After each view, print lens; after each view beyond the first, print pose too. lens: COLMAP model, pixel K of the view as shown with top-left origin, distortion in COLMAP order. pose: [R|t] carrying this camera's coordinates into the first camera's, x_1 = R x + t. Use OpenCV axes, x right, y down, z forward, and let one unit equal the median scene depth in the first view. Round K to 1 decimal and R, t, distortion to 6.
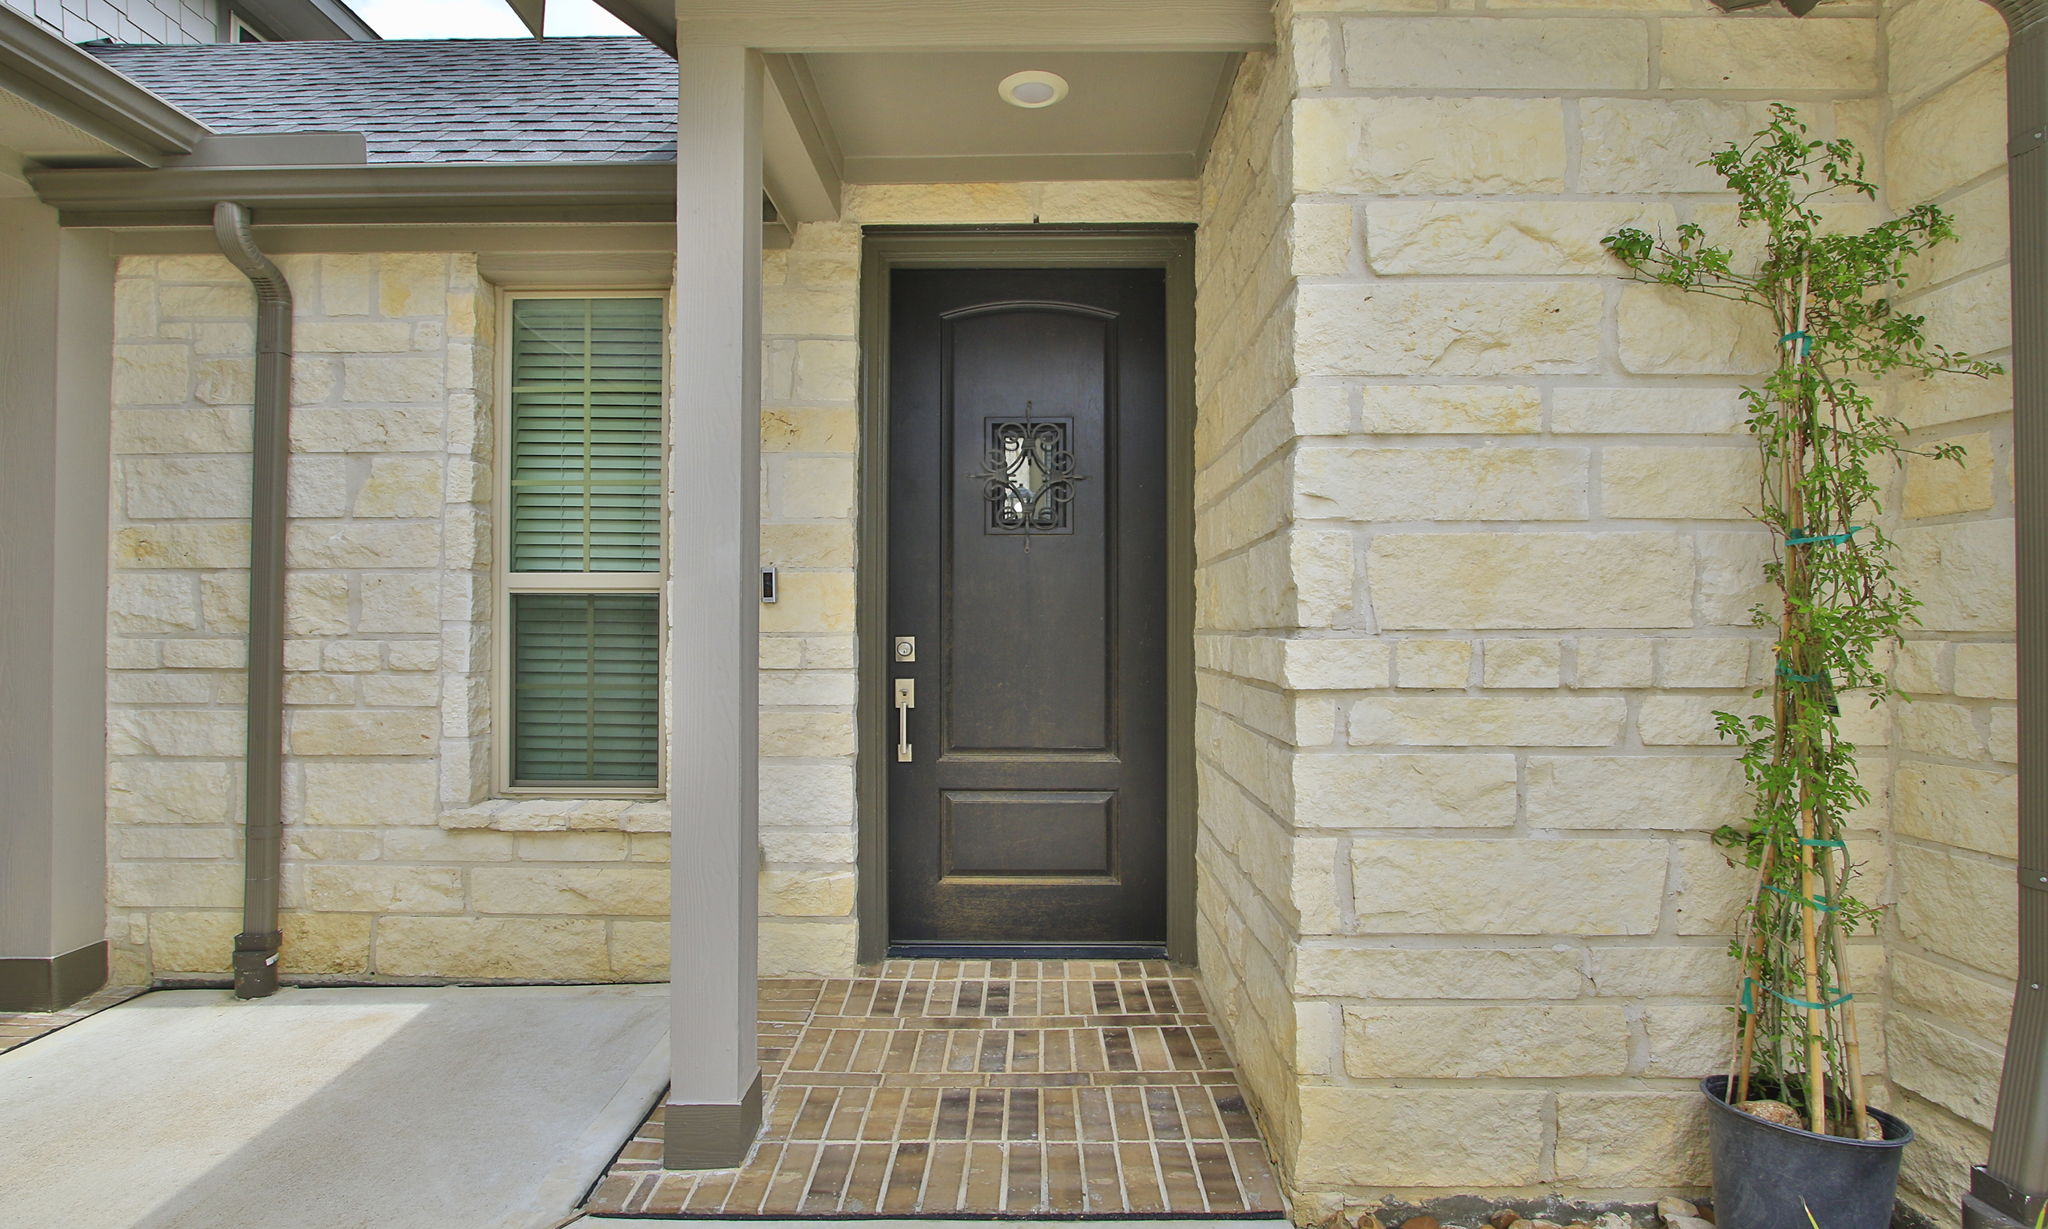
lens RADIAL K [[1041.7, 0, 1024.0], [0, 1041.7, 613.8], [0, 0, 1]] dist [-0.020577, 0.000873]
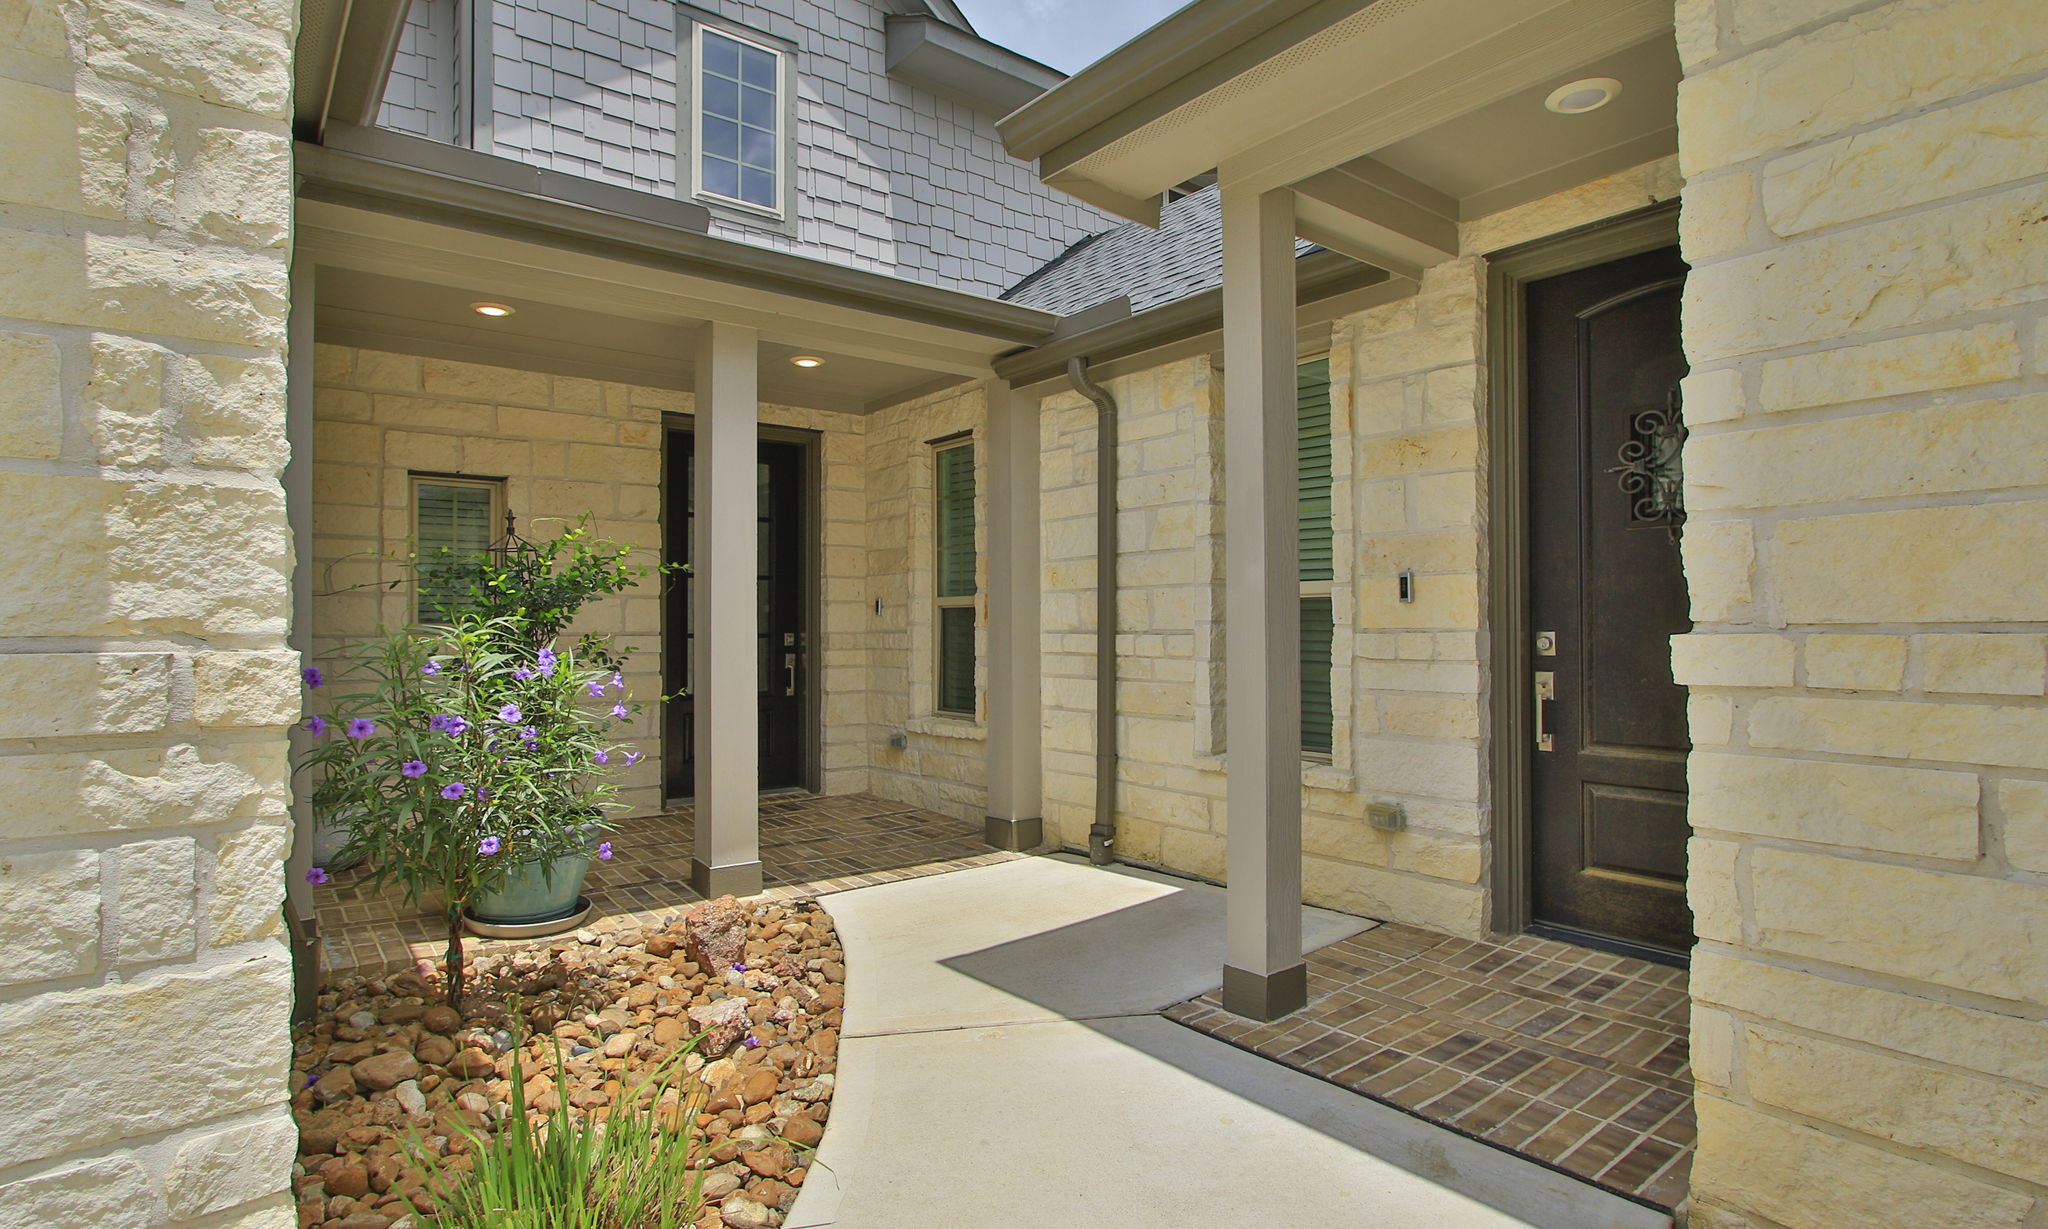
lens RADIAL K [[1041.7, 0, 1029.4], [0, 1041.7, 617.8], [0, 0, 1]] dist [-0.020577, 0.000873]
pose [[0.626364, -0.011820, -0.779441, 0.397291], [0.019057, 0.999818, 0.000152, -0.002371], [0.779298, -0.014949, 0.626476, -0.058749]]
